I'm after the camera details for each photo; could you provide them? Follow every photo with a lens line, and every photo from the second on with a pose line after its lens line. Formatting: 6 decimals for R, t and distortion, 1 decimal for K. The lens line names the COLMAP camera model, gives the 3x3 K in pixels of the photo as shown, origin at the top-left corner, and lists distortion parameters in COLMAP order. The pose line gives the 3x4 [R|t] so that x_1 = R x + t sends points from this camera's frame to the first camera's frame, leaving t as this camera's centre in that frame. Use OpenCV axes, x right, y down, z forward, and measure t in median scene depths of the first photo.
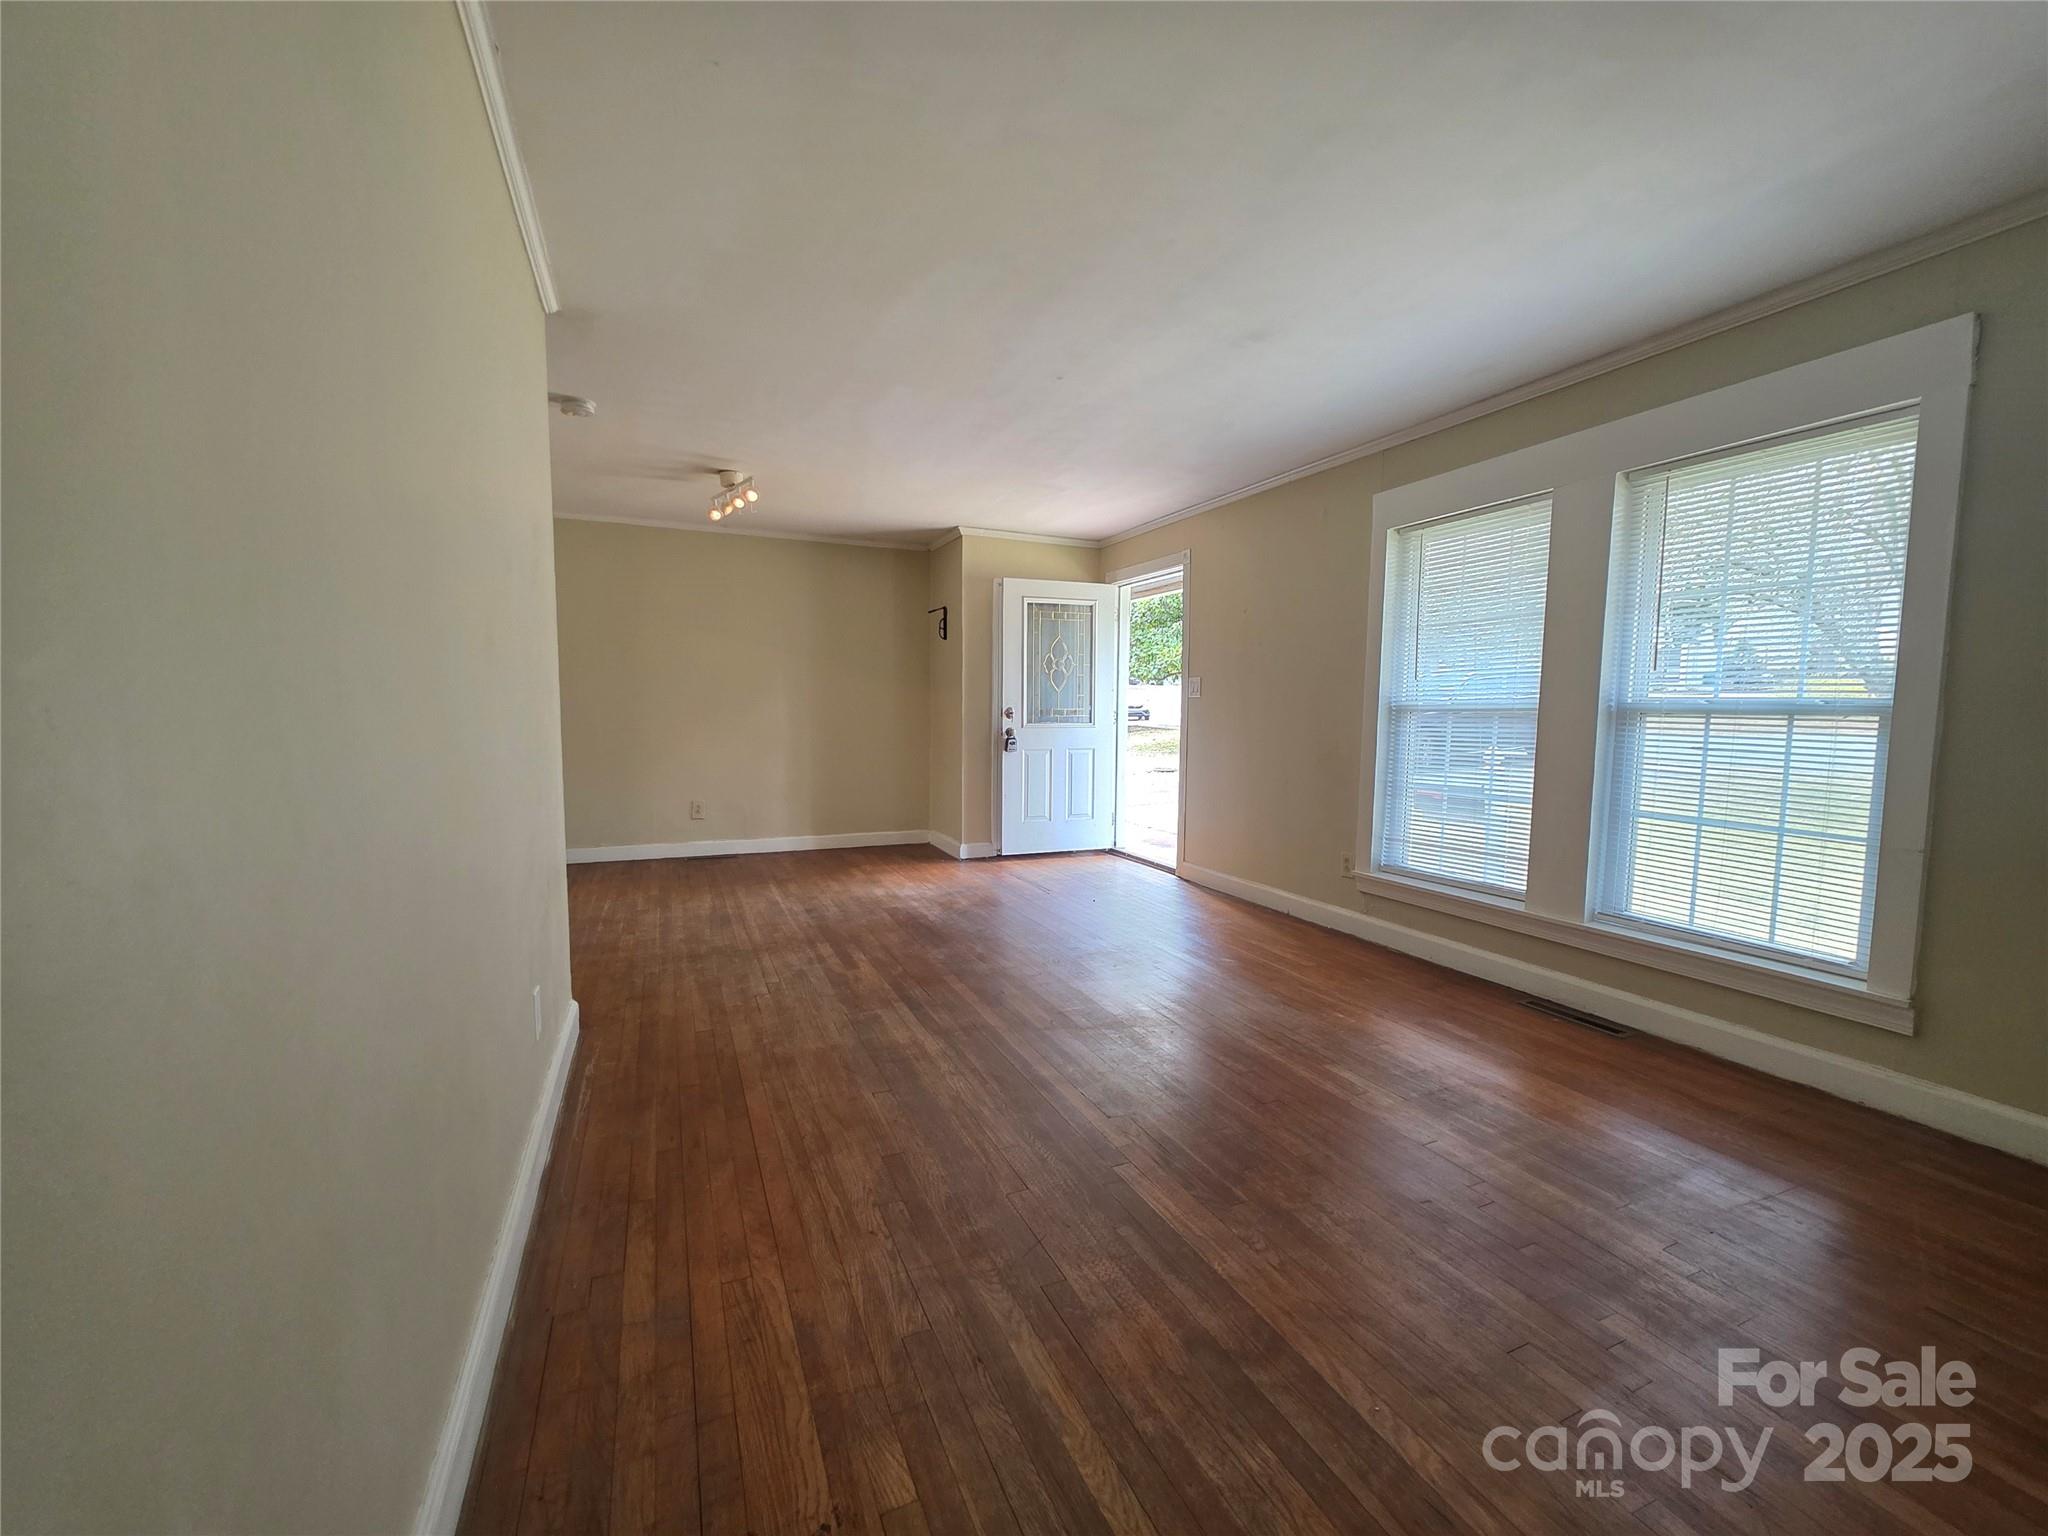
lens RADIAL K [[817.6, 0, 1026.3], [0, 817.6, 771.4], [0, 0, 1]] dist [0.000871, 0.001008]
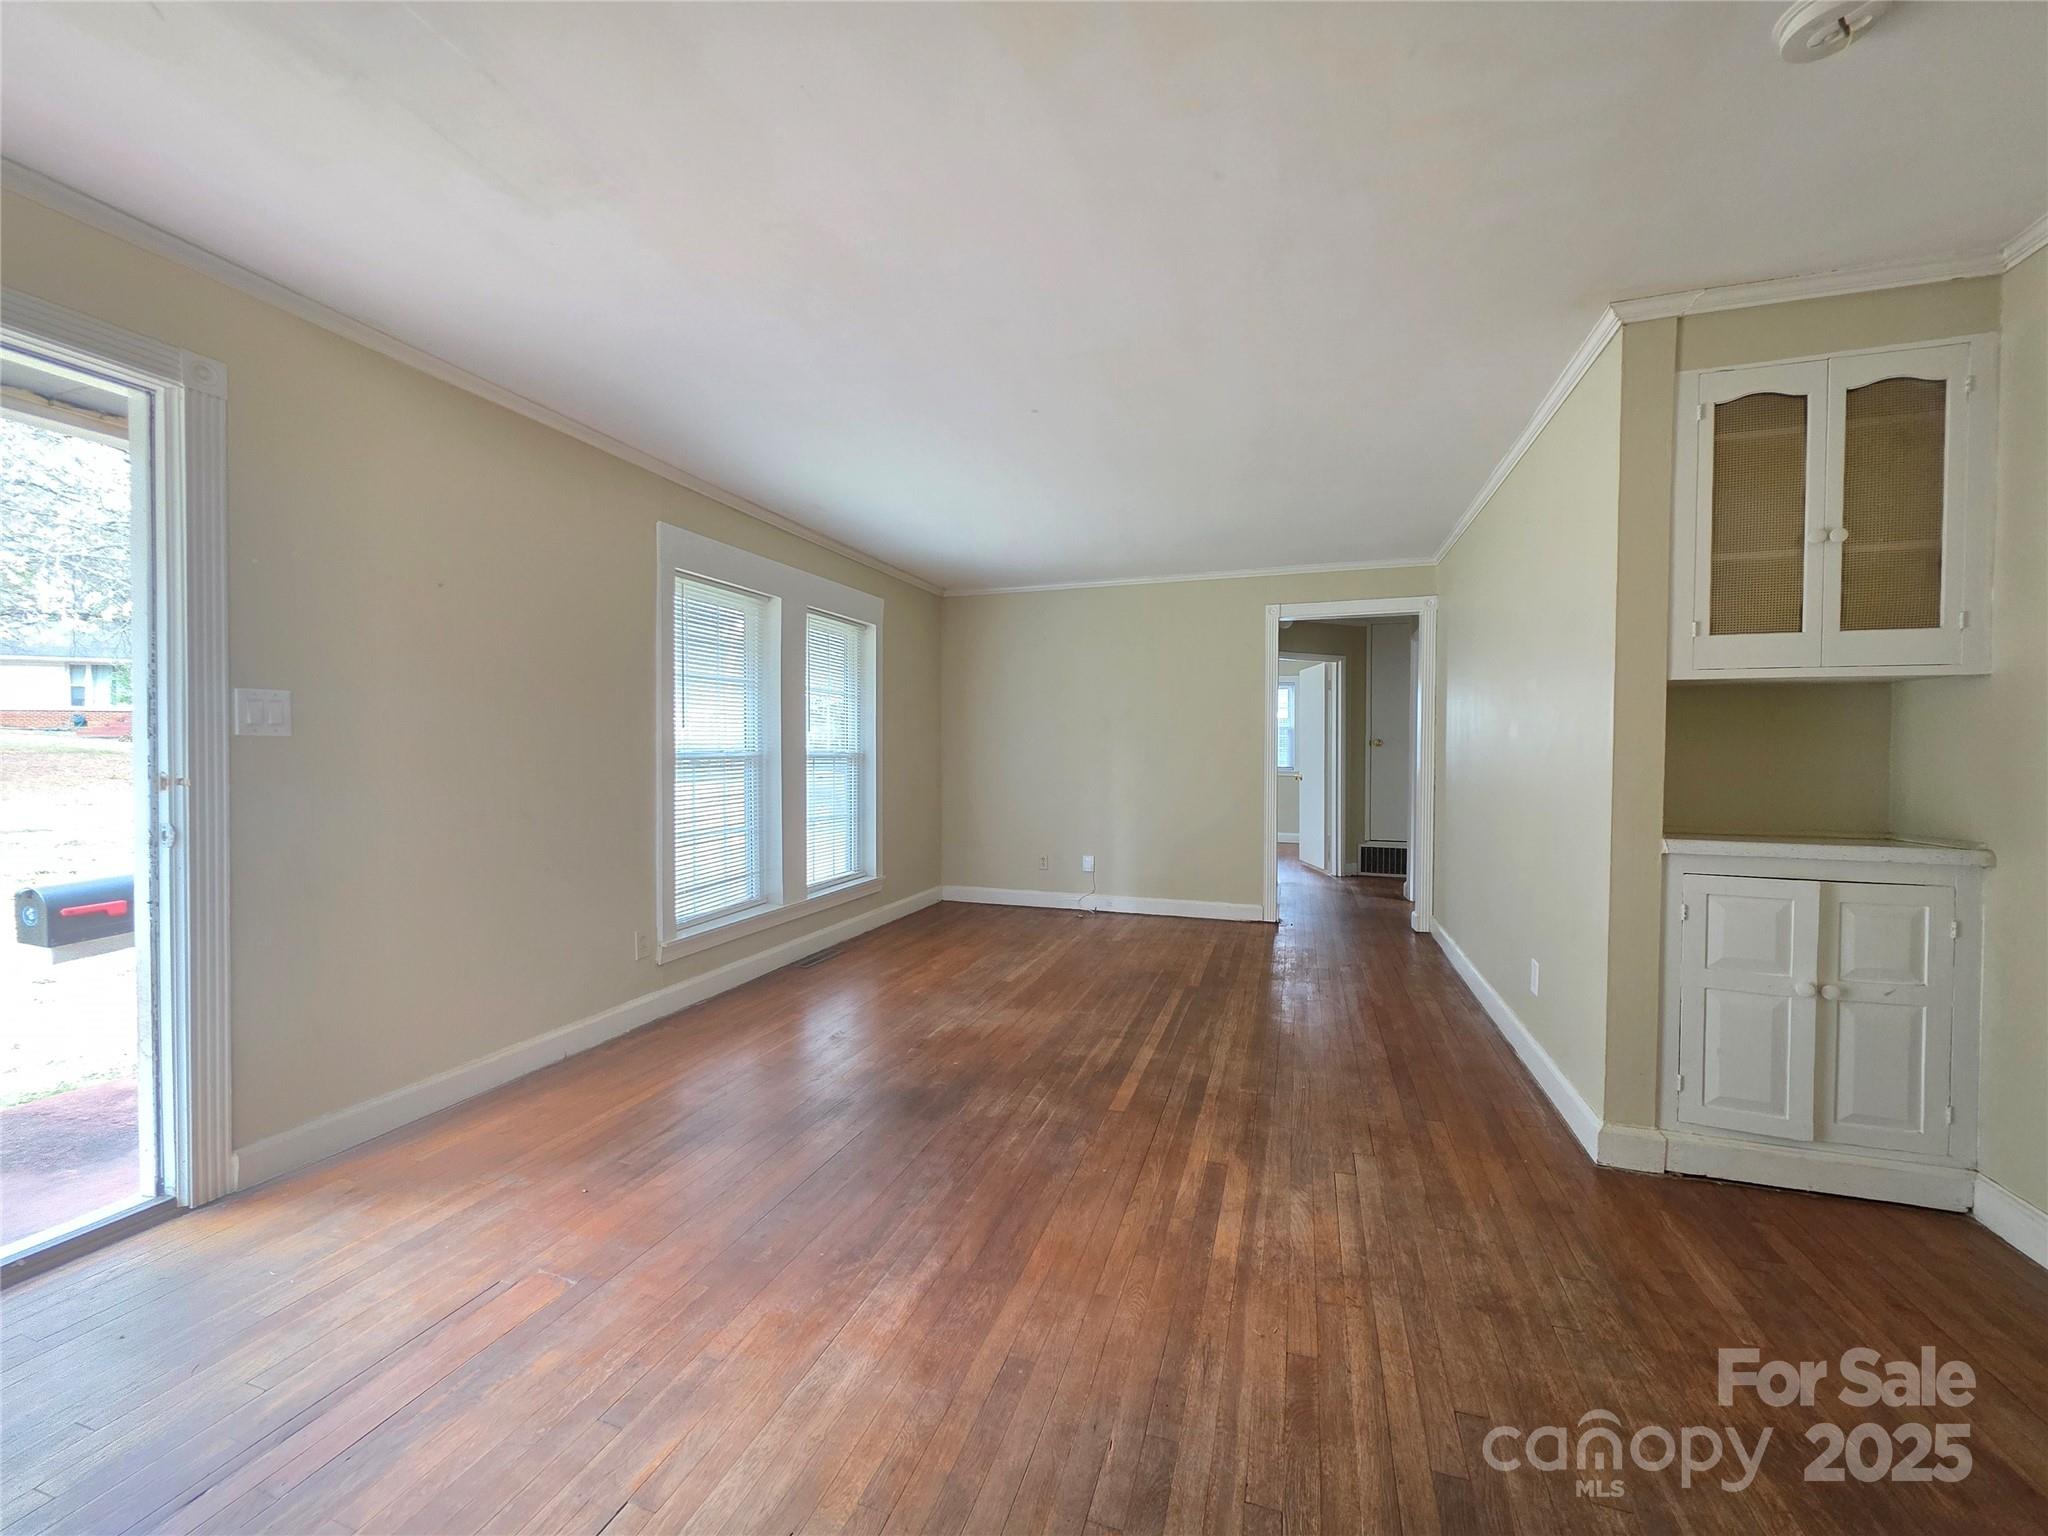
lens RADIAL K [[817.6, 0, 1022.1], [0, 817.6, 761.4], [0, 0, 1]] dist [0.000871, 0.001008]
pose [[-0.732437, -0.020011, 0.680540, -0.566789], [0.043357, 0.996168, 0.075955, -0.145905], [-0.679453, 0.085138, -0.728763, 1.641900]]
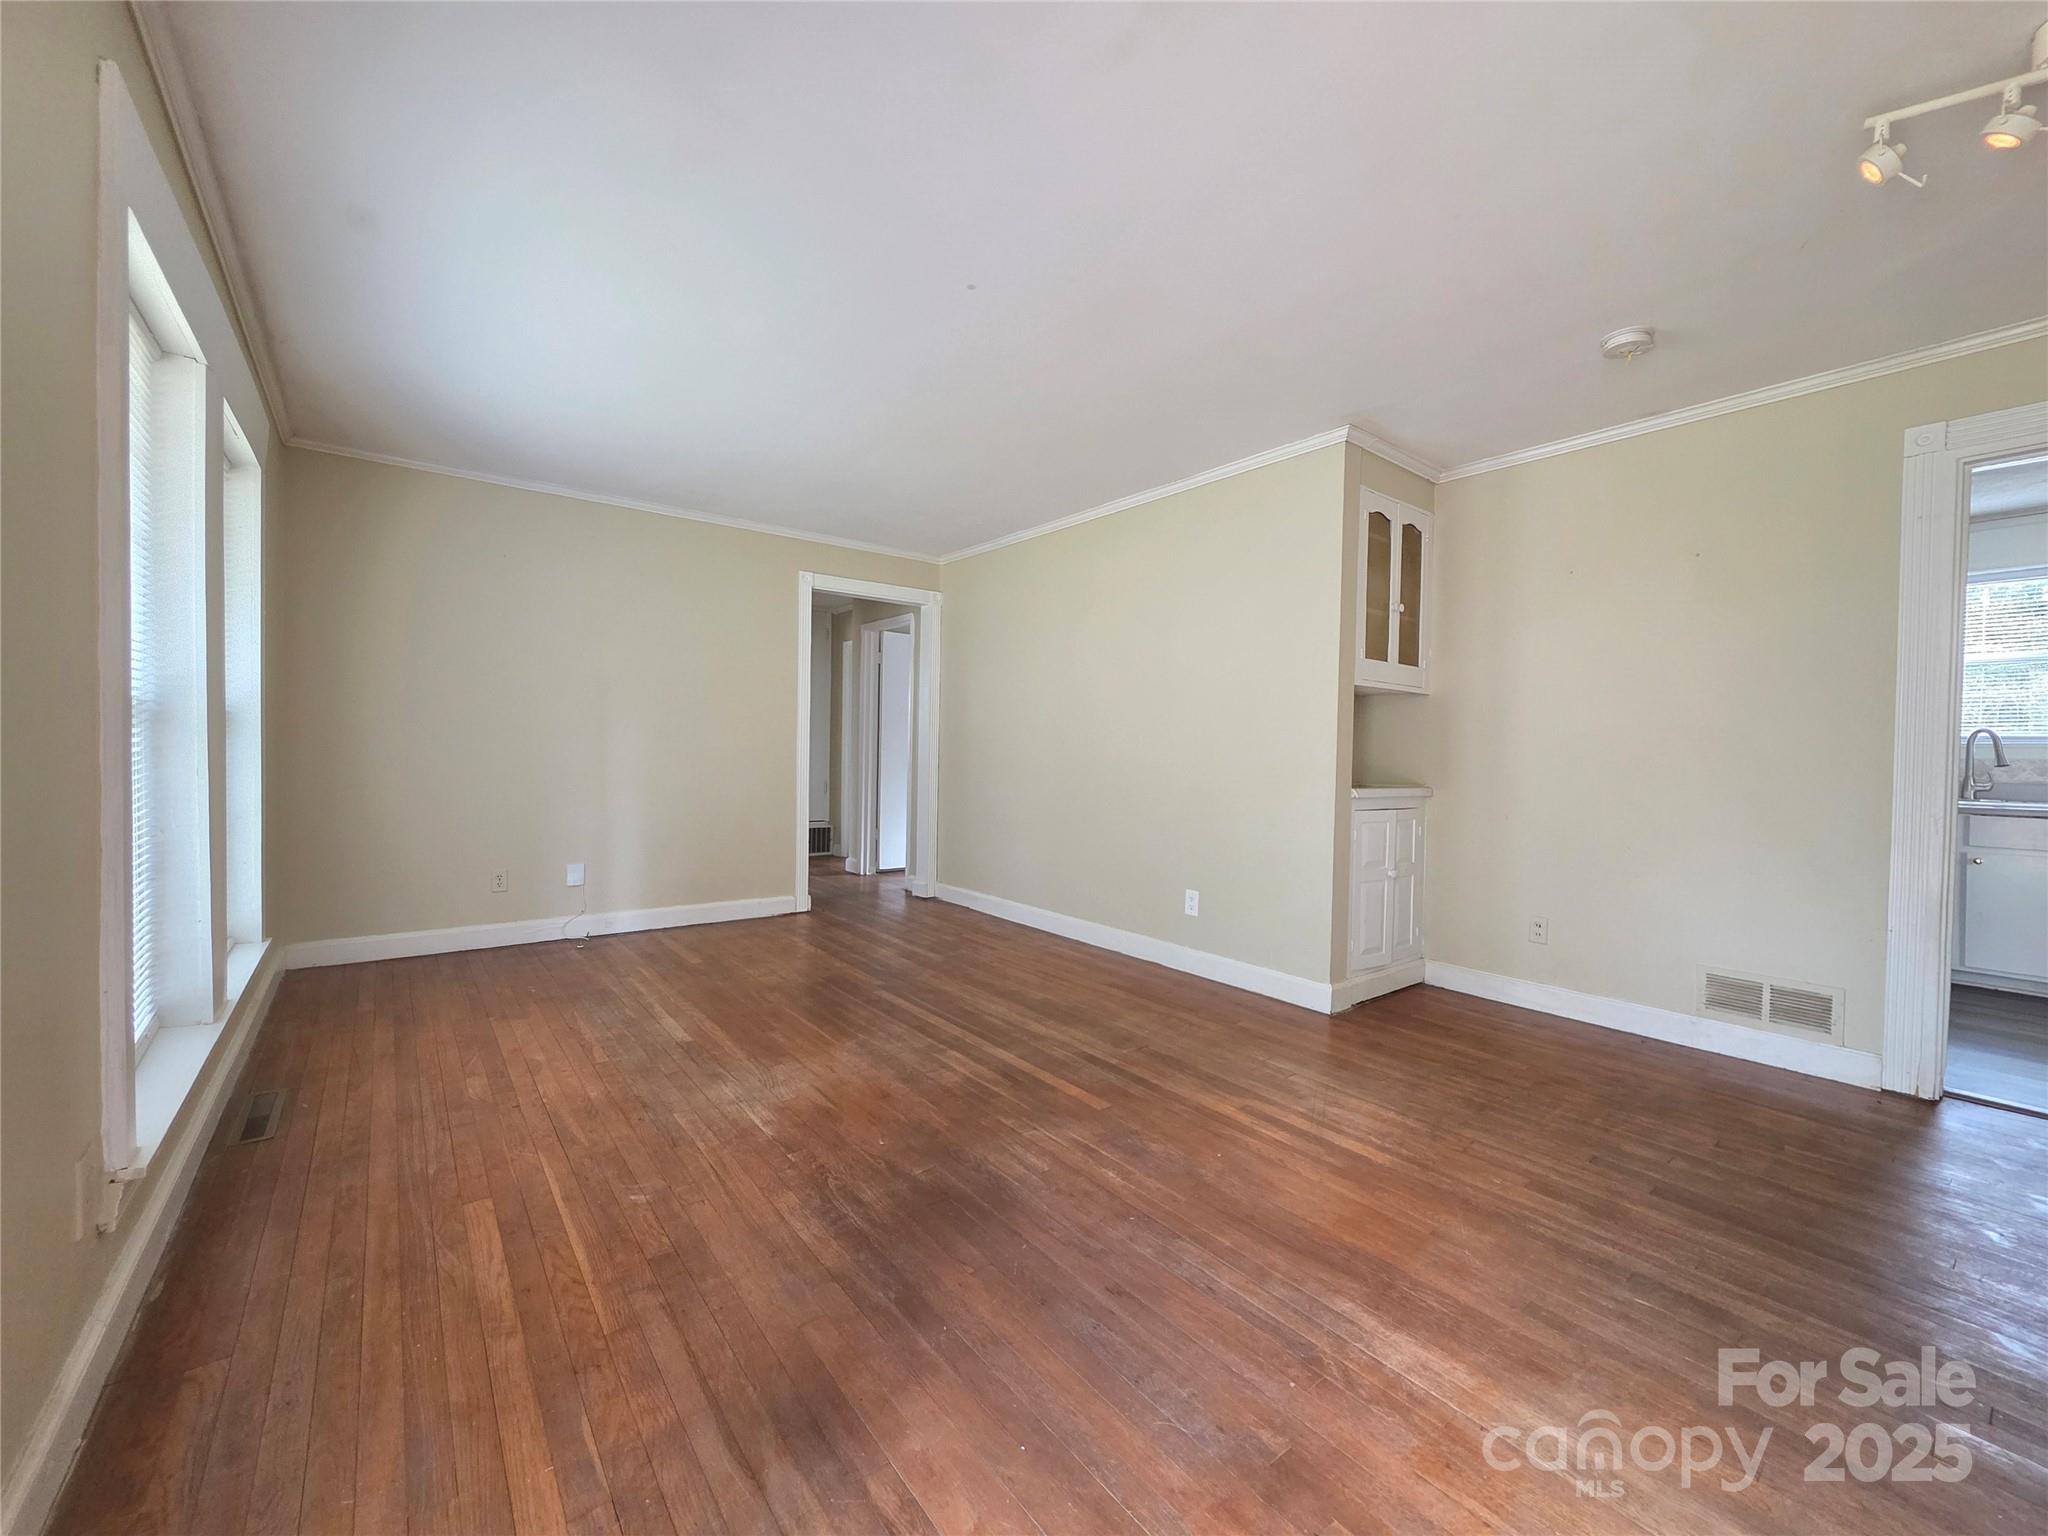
lens RADIAL K [[817.6, 0, 1023.7], [0, 817.6, 771.4], [0, 0, 1]] dist [0.000871, 0.001008]
pose [[-0.970230, -0.021602, -0.241220, 0.156305], [-0.047402, 0.993688, 0.101673, -0.115927], [0.237501, 0.110080, -0.965130, 1.688949]]
